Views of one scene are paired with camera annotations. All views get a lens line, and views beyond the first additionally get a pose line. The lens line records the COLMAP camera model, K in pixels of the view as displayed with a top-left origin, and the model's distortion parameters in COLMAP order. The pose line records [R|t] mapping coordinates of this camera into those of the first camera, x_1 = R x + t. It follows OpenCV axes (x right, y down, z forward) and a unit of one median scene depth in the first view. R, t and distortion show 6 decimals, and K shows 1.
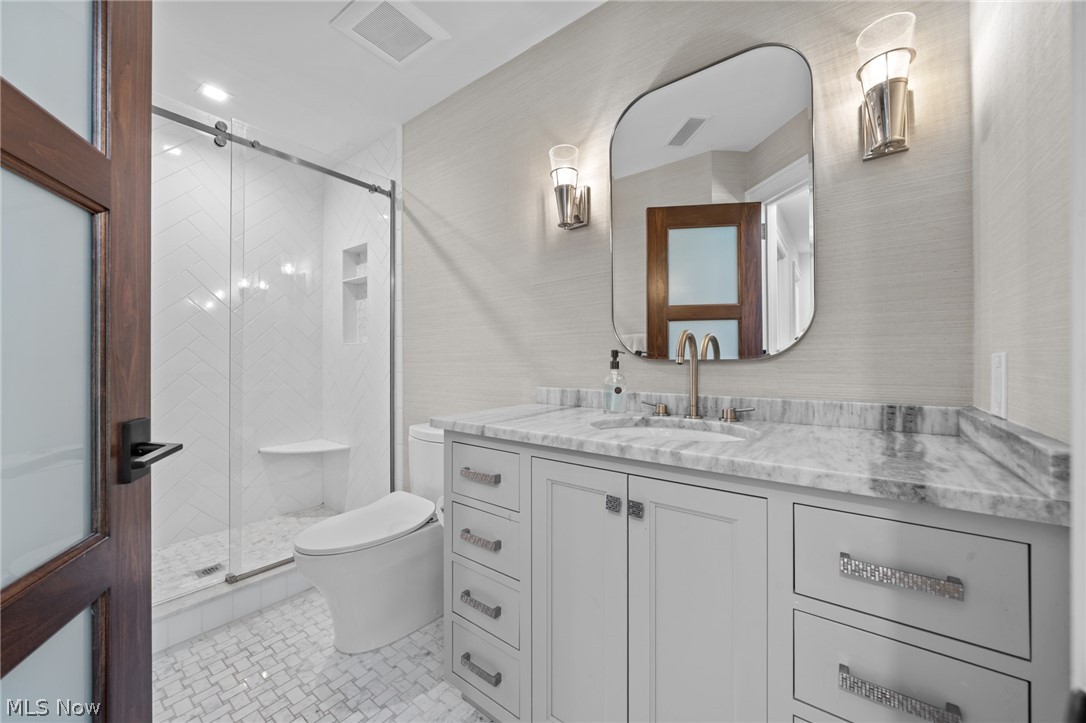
lens RADIAL K [[409.2, 0, 551.0], [0, 409.2, 353.3], [0, 0, 1]] dist [0.001291, -0.000013]
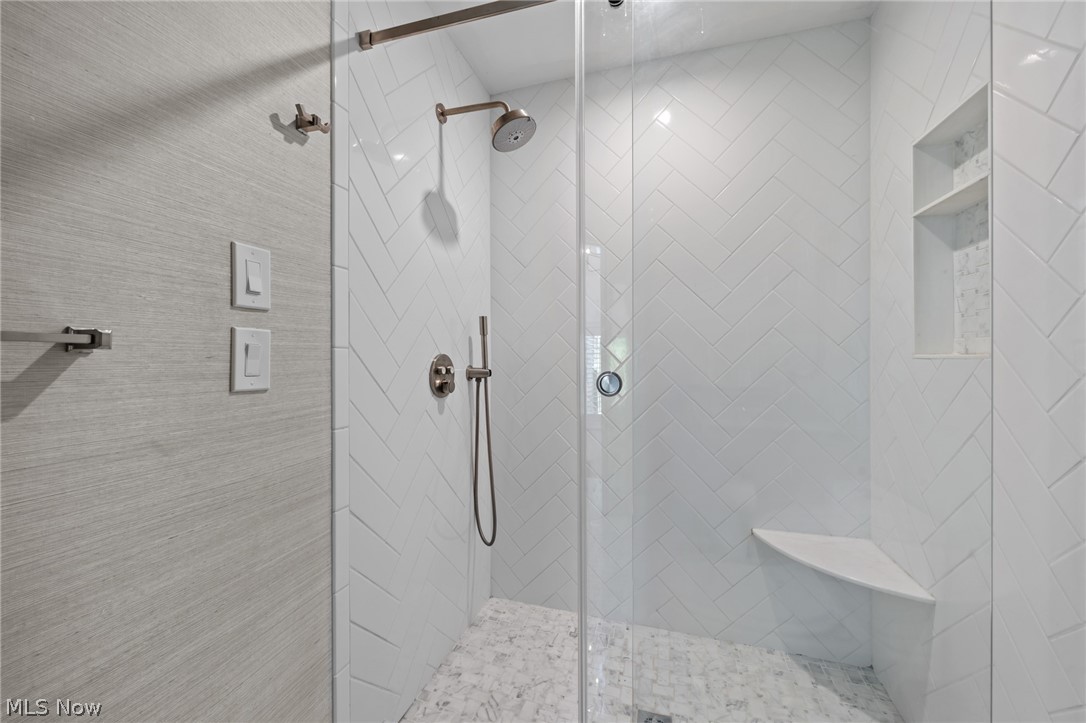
lens RADIAL K [[409.2, 0, 550.7], [0, 409.2, 362.8], [0, 0, 1]] dist [0.001291, -0.000013]
pose [[0.337745, 0.001836, -0.941236, -0.220120], [0.006419, 0.999970, 0.004254, -0.017002], [0.941216, -0.007479, 0.337723, 0.471188]]
